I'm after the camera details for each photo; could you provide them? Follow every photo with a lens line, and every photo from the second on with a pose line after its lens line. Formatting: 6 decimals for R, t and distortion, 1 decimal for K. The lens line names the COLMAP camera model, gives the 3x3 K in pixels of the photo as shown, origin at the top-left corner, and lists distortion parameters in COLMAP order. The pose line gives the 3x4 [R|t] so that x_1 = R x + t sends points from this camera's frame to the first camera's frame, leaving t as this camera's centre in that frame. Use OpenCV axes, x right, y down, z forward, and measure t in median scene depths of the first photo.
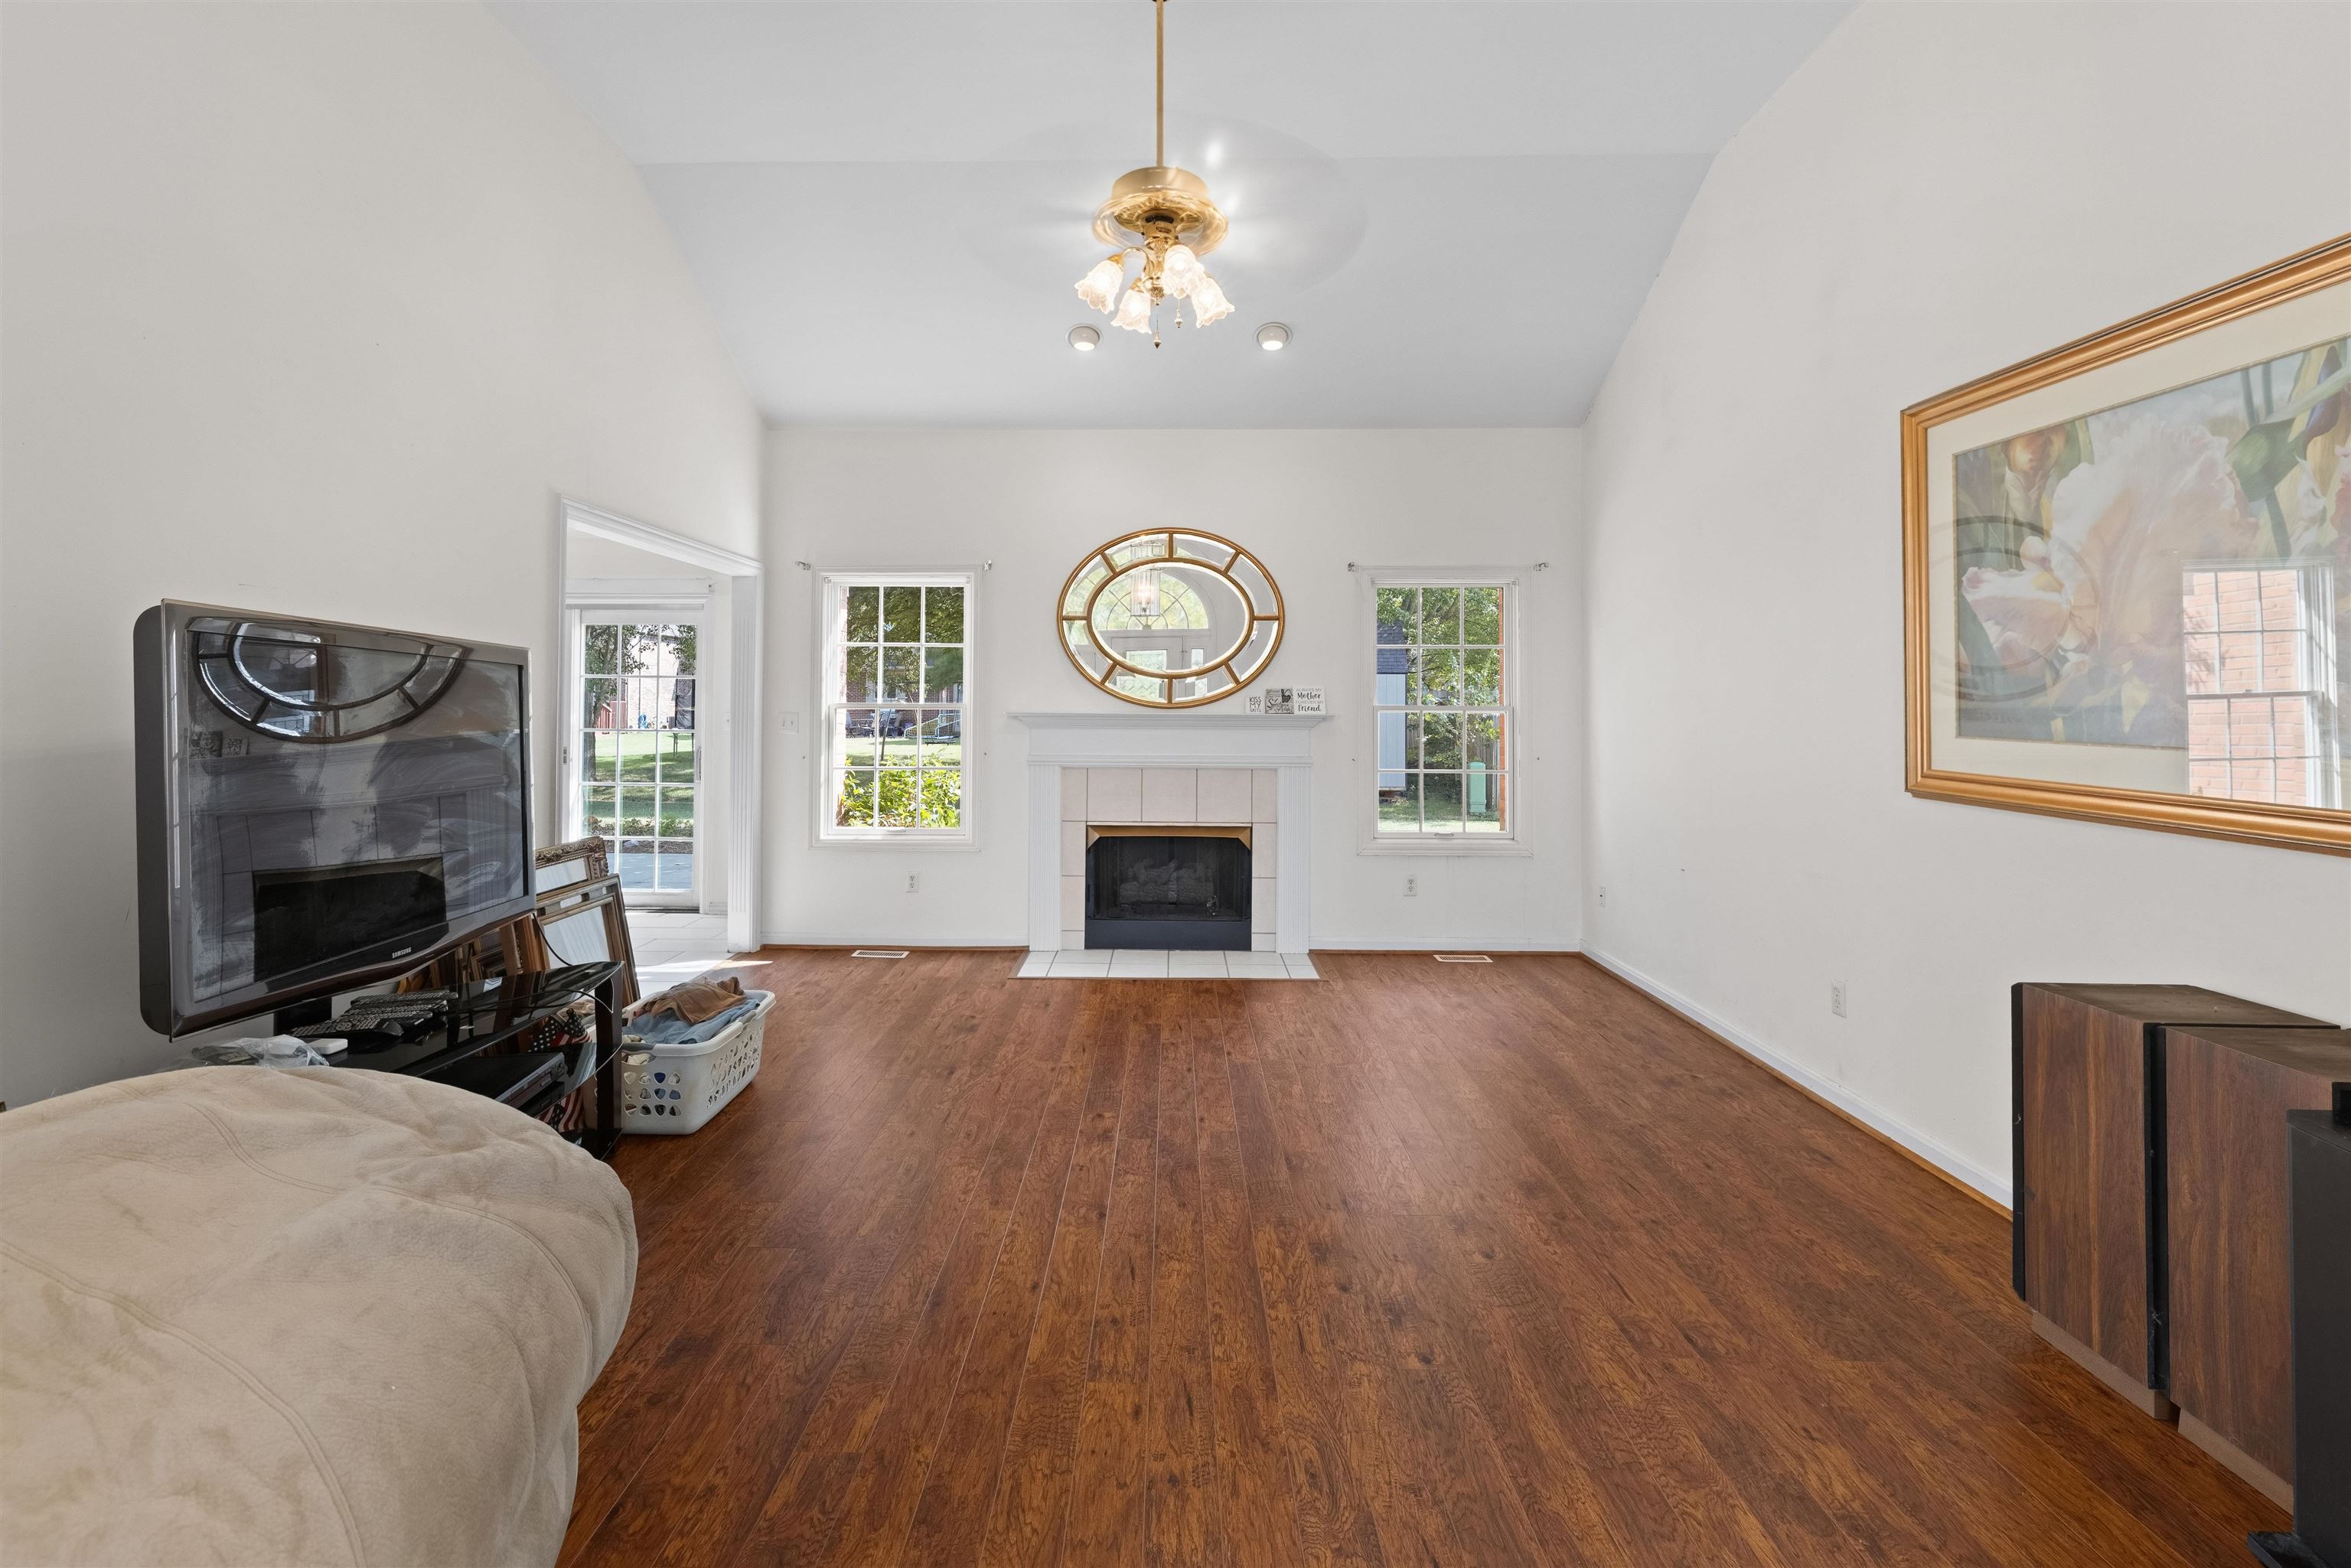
lens RADIAL K [[1065.5, 0, 1152.6], [0, 1065.5, 695.2], [0, 0, 1]] dist [0.002621, 0.000915]
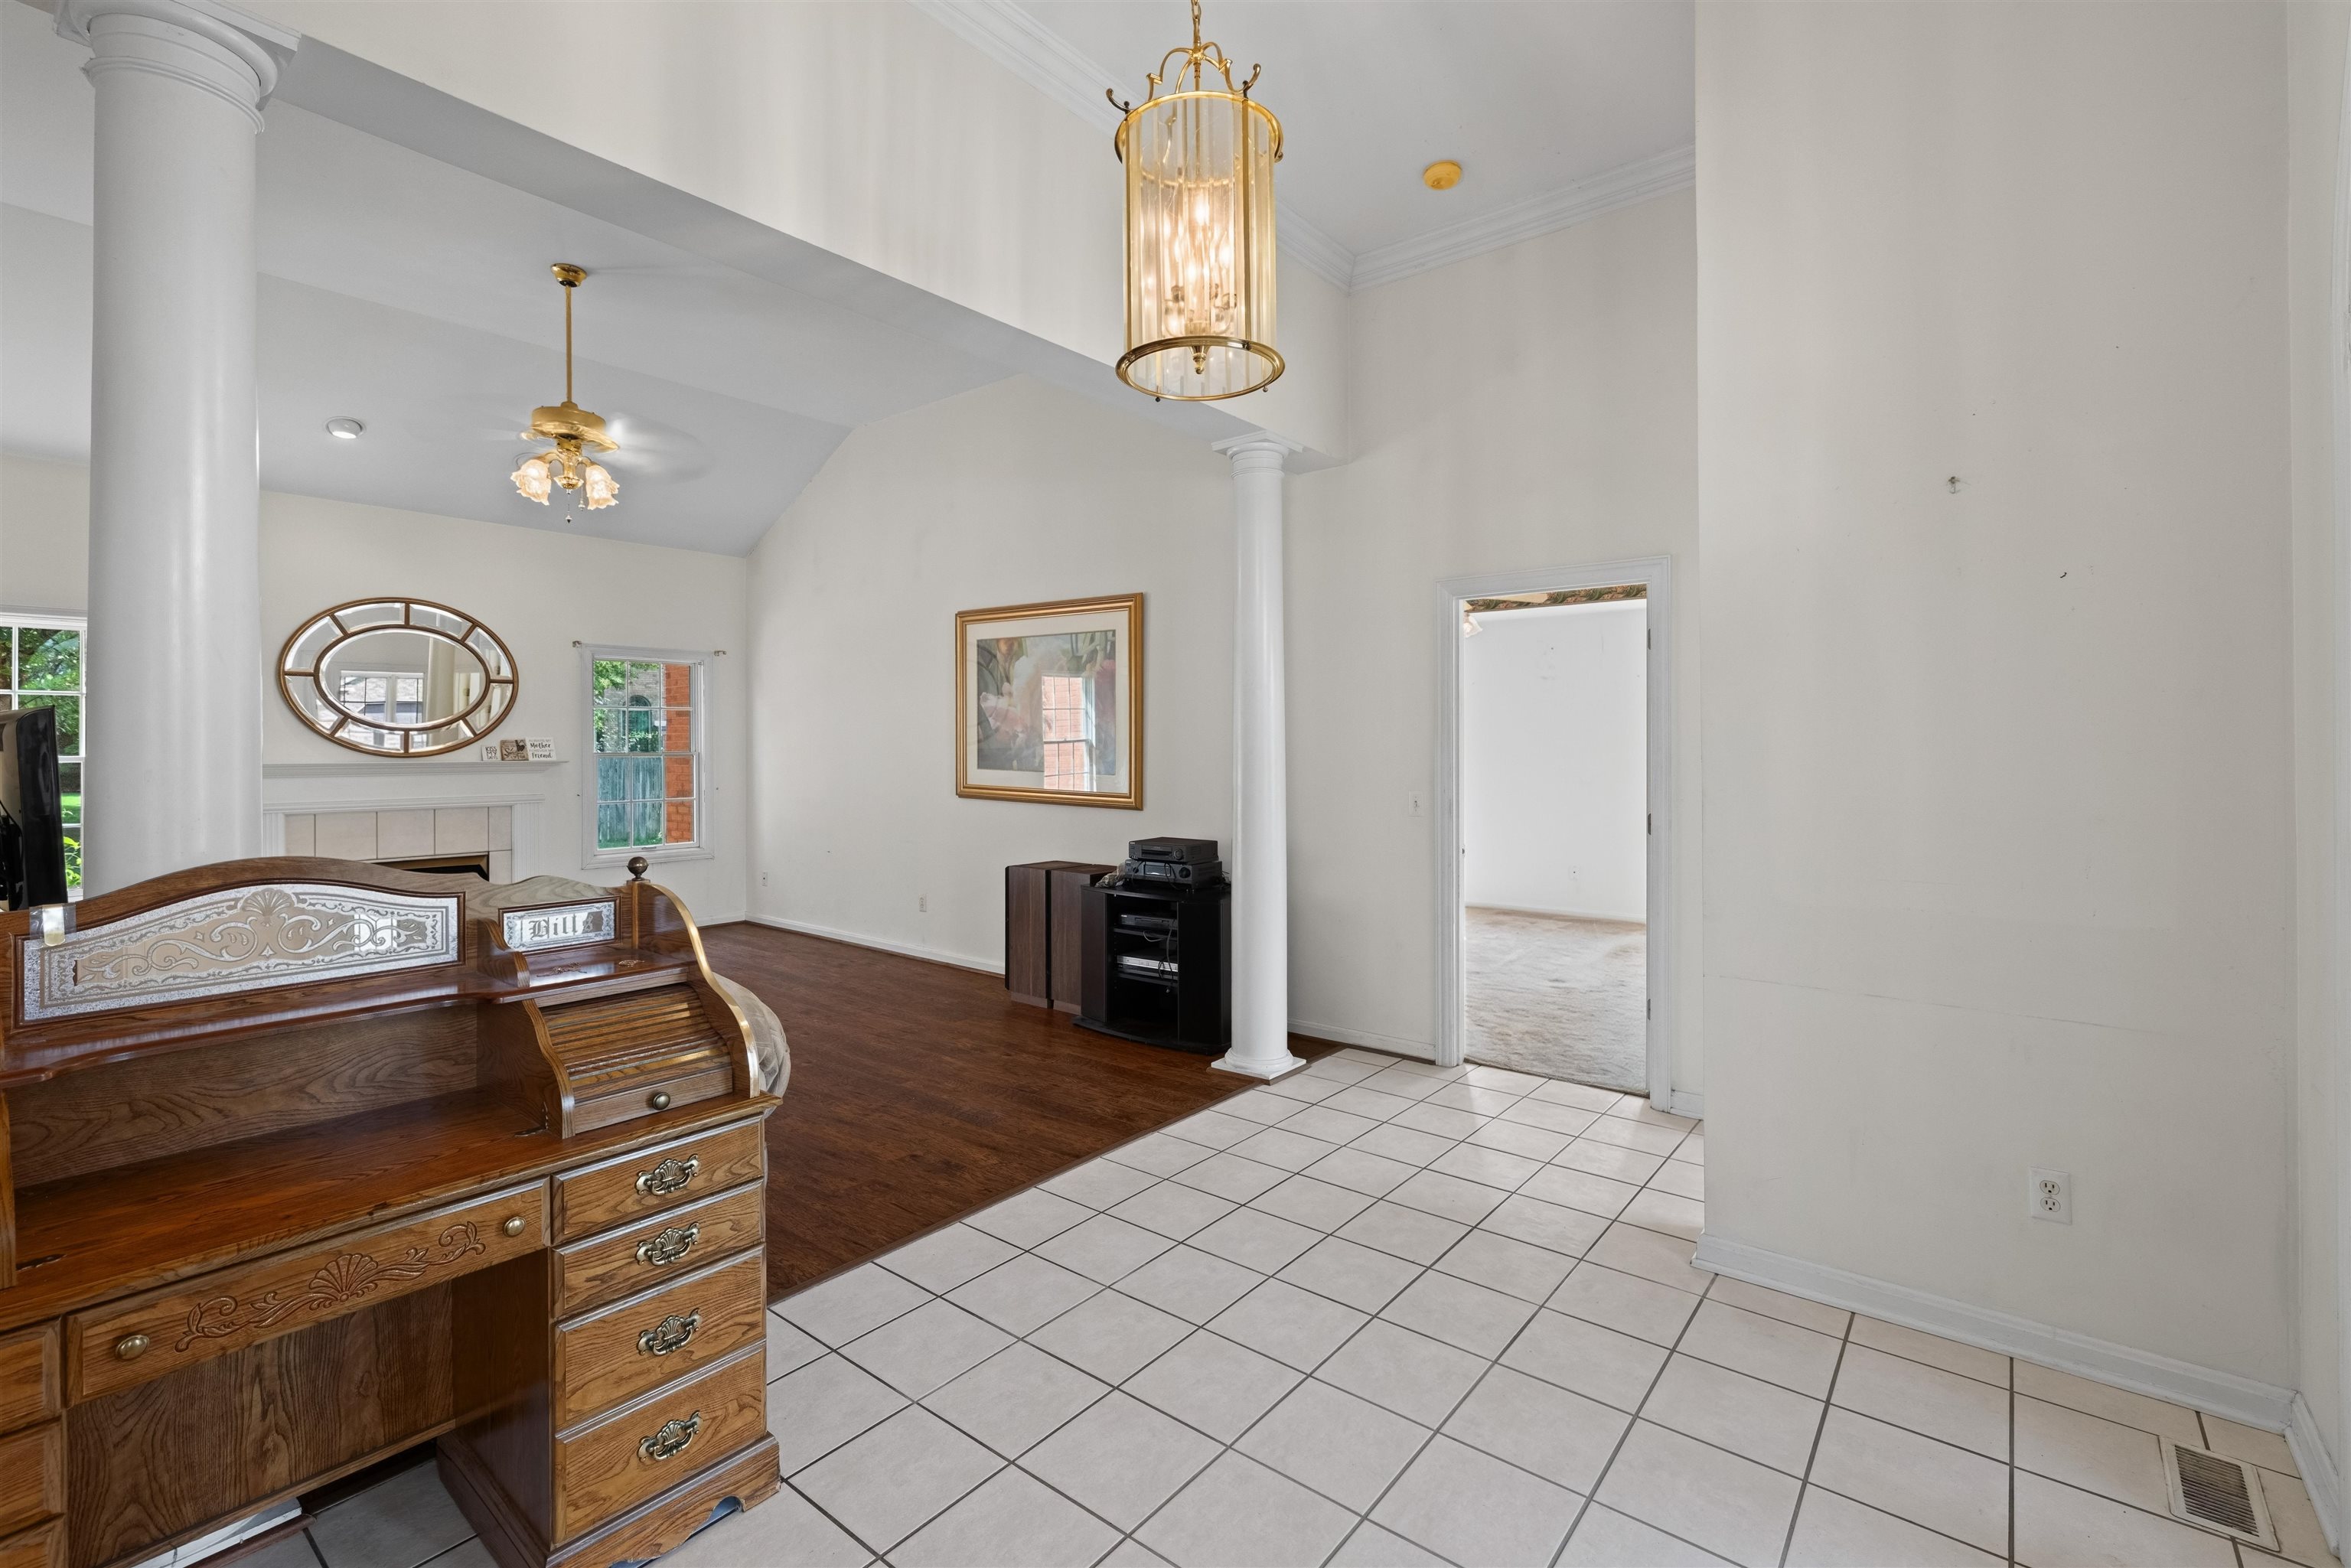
lens RADIAL K [[1052.1, 0, 1173.8], [0, 1052.1, 745.1], [0, 0, 1]] dist [-0.000212, -0.000162]
pose [[0.615709, -0.006115, 0.787950, -0.700790], [-0.006859, 0.999890, 0.013120, -0.040593], [-0.787944, -0.013483, 0.615599, -0.647915]]
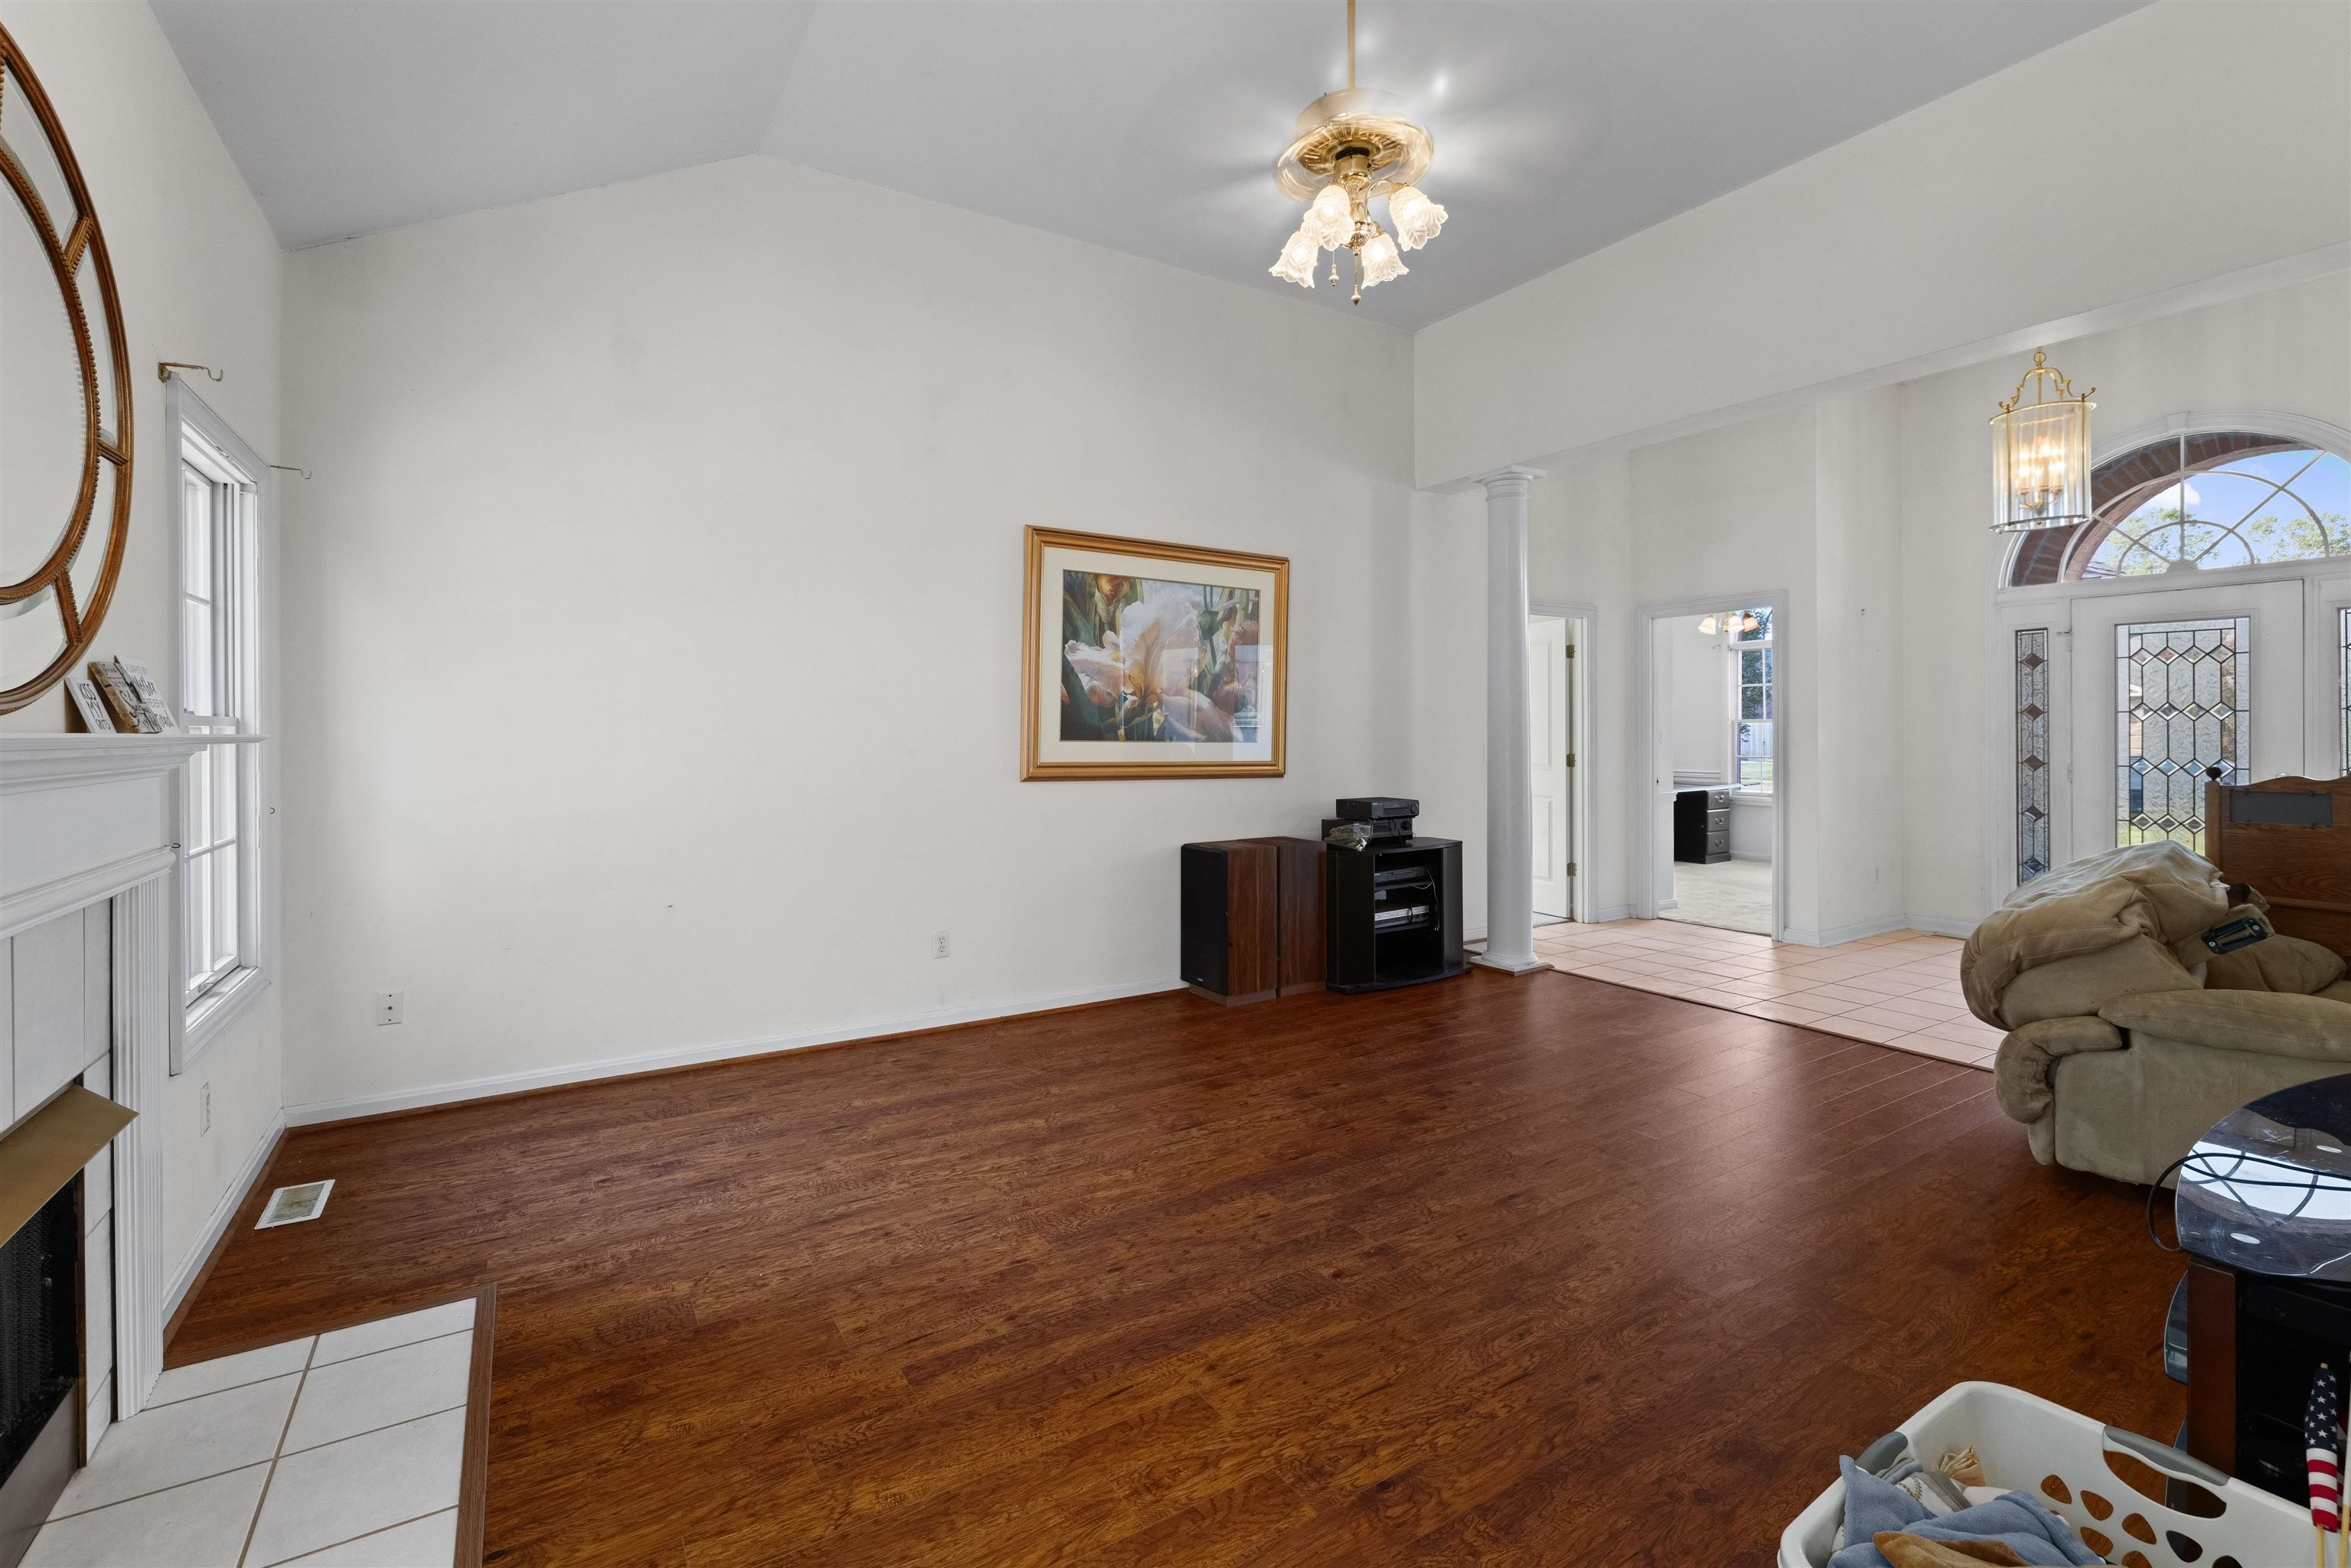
lens RADIAL K [[1026.0, 0, 1164.0], [0, 1026.0, 736.2], [0, 0, 1]] dist [0.000163, 0.000305]
pose [[-0.540197, -0.008344, 0.841497, -0.666548], [-0.010698, 0.999938, 0.003048, 0.025141], [-0.841470, -0.007356, -0.540253, 1.714983]]
